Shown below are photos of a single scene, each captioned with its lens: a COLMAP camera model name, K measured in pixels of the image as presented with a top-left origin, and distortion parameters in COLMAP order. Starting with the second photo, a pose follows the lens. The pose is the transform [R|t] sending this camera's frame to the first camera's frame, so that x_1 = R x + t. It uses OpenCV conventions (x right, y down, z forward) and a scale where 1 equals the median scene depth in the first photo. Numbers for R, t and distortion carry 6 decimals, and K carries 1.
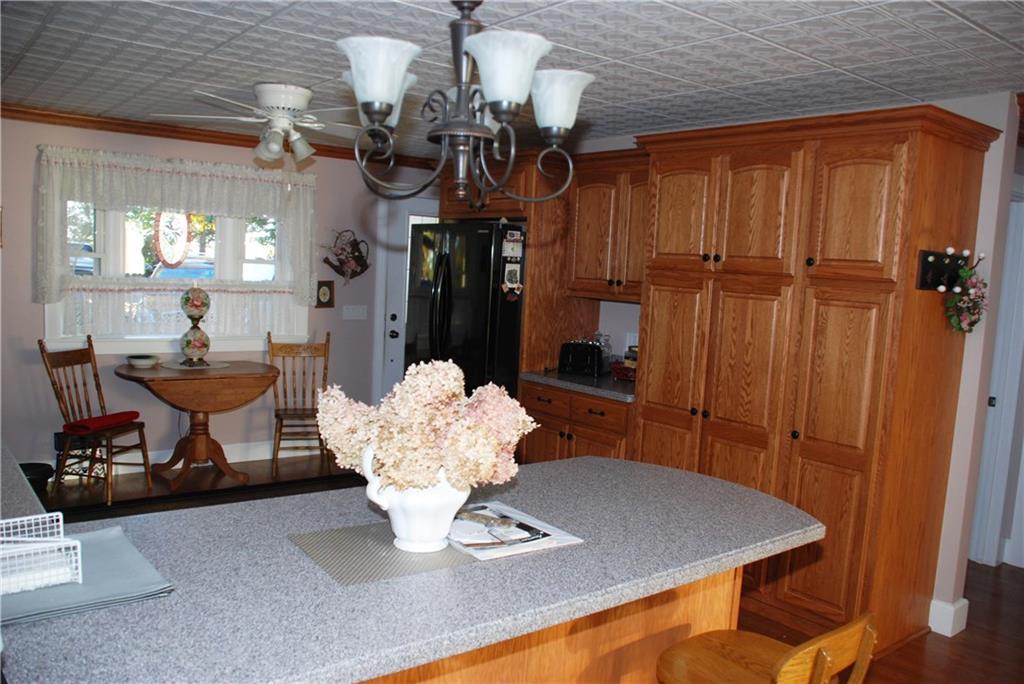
lens RADIAL K [[856.3, 0, 512.0], [0, 856.3, 342.0], [0, 0, 1]] dist [-0.000011, 0.000077]
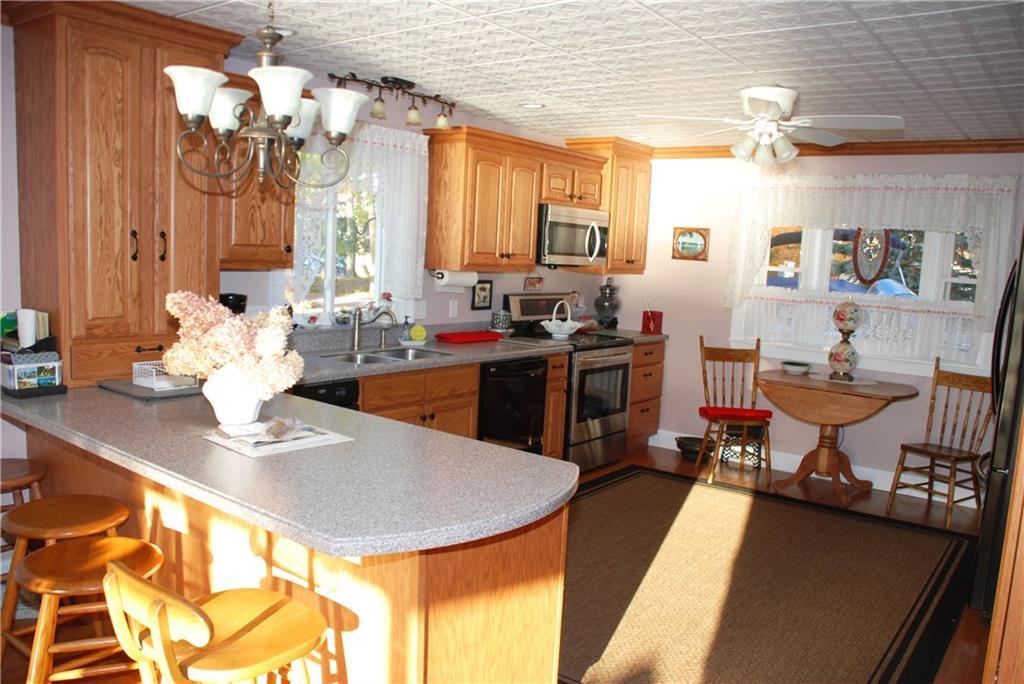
lens RADIAL K [[837.7, 0, 512.0], [0, 837.7, 342.0], [0, 0, 1]] dist [-0.003761, -0.002338]
pose [[0.310765, 0.081758, -0.946964, 0.436245], [-0.126397, 0.991000, 0.044081, -0.010441], [0.942045, 0.105994, 0.318302, 0.326134]]
